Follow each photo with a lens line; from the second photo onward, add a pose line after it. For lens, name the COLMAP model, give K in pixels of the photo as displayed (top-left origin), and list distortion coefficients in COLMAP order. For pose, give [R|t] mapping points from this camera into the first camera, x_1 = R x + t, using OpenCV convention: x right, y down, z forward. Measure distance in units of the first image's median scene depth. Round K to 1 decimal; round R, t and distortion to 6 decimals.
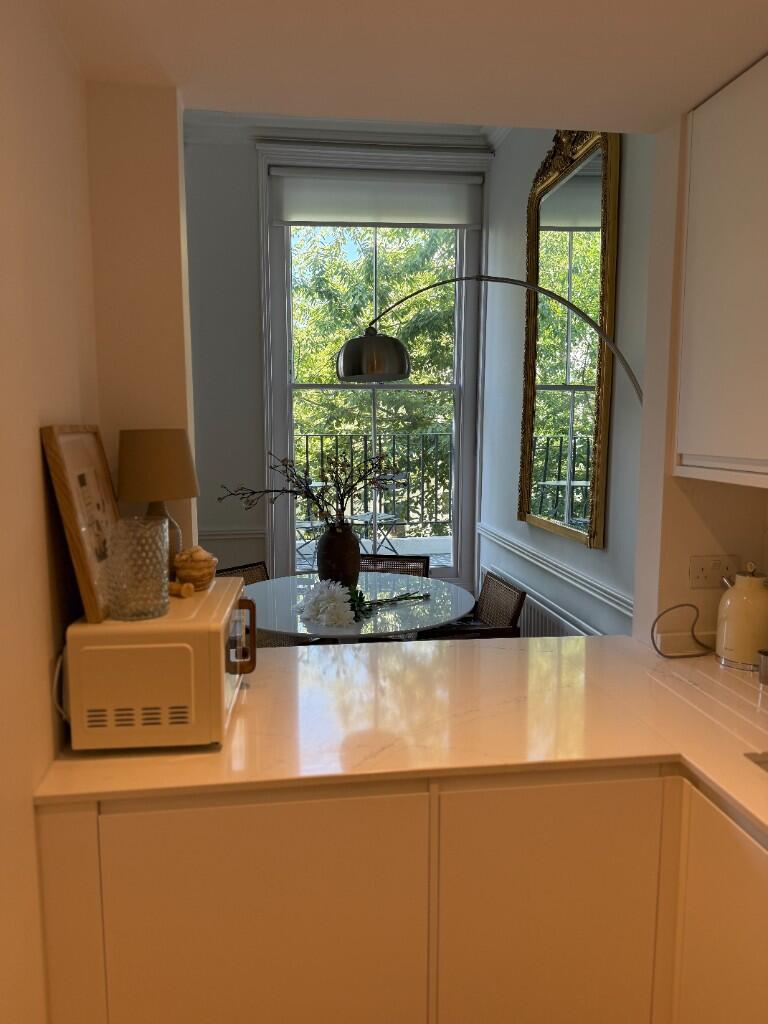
lens RADIAL K [[729.7, 0, 384.0], [0, 729.7, 512.0], [0, 0, 1]] dist [0.078272, -0.094235]
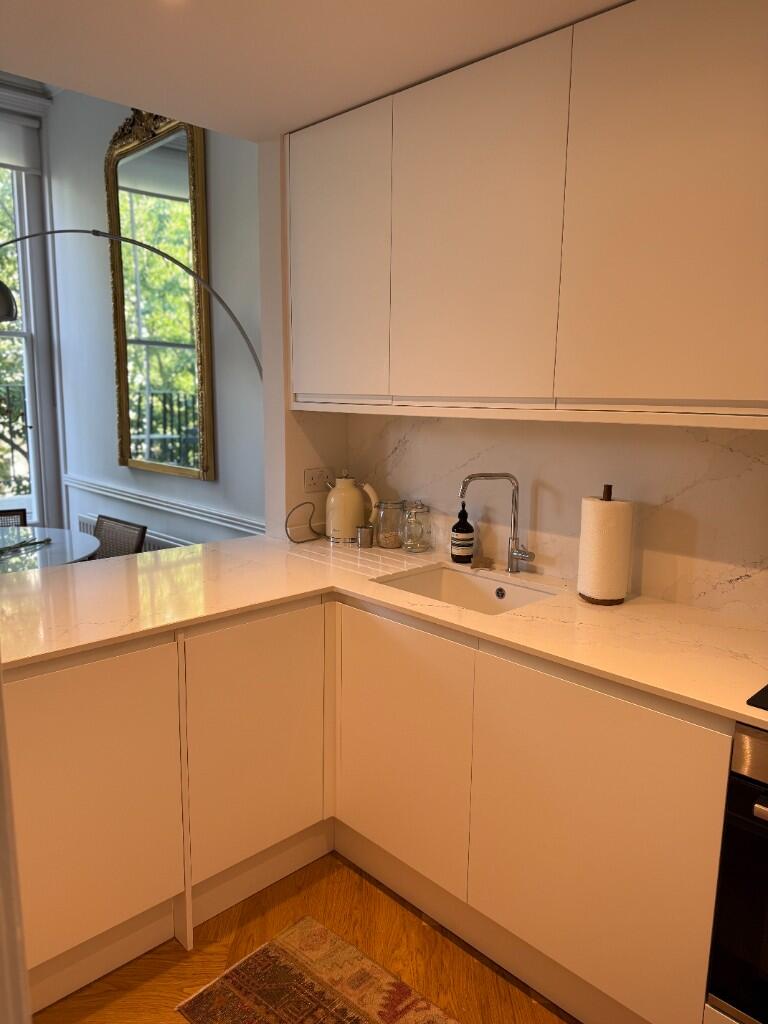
lens RADIAL K [[729.7, 0, 384.0], [0, 729.7, 512.0], [0, 0, 1]] dist [0.078272, -0.094235]
pose [[0.813640, -0.088311, 0.574622, -0.151078], [0.058920, 0.995832, 0.069618, 0.031999], [-0.578375, -0.022787, 0.815452, -0.116299]]
